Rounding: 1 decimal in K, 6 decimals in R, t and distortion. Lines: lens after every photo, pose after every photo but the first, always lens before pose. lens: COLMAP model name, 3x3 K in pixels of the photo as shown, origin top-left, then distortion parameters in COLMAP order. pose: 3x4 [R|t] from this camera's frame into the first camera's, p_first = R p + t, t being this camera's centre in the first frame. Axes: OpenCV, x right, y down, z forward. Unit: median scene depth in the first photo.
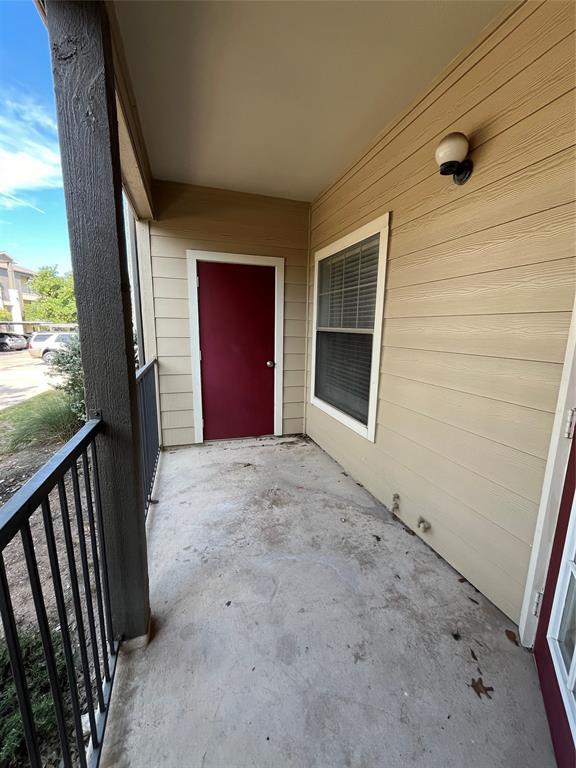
lens RADIAL K [[312.6, 0, 286.0], [0, 312.6, 381.7], [0, 0, 1]] dist [-0.001297, -0.000668]
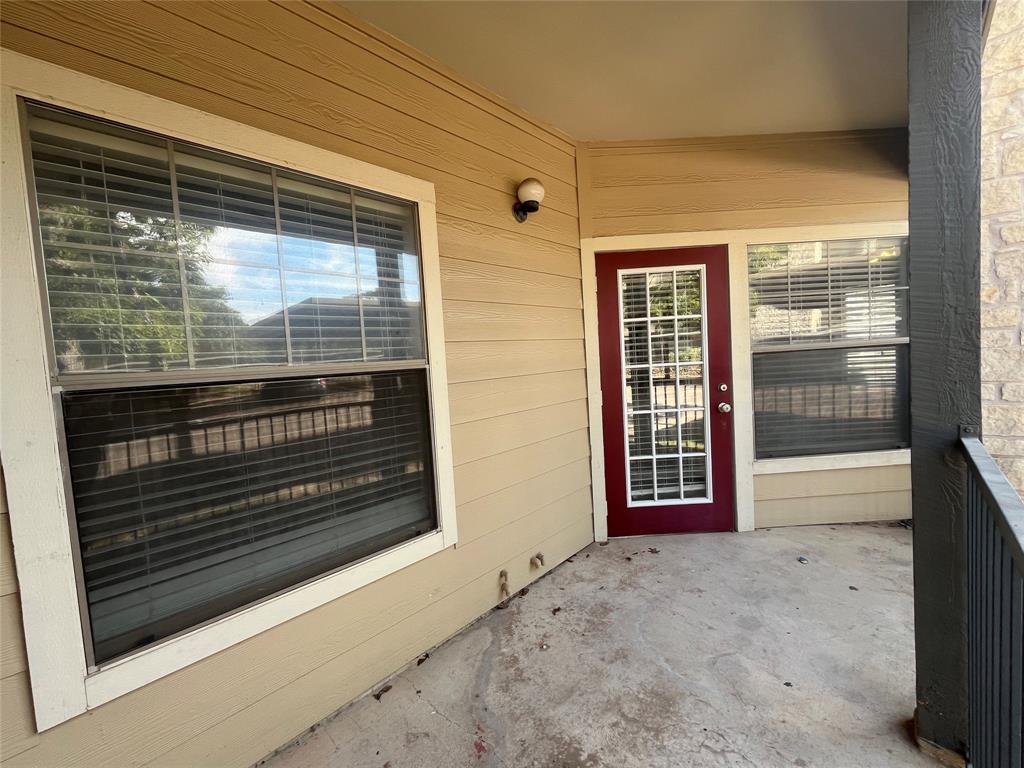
lens RADIAL K [[416.8, 0, 509.4], [0, 416.8, 385.5], [0, 0, 1]] dist [-0.001297, -0.000668]
pose [[-0.481062, -0.040370, 0.875756, -0.567090], [0.209841, 0.964600, 0.159733, -0.253378], [-0.851203, 0.260611, -0.455561, 1.454671]]
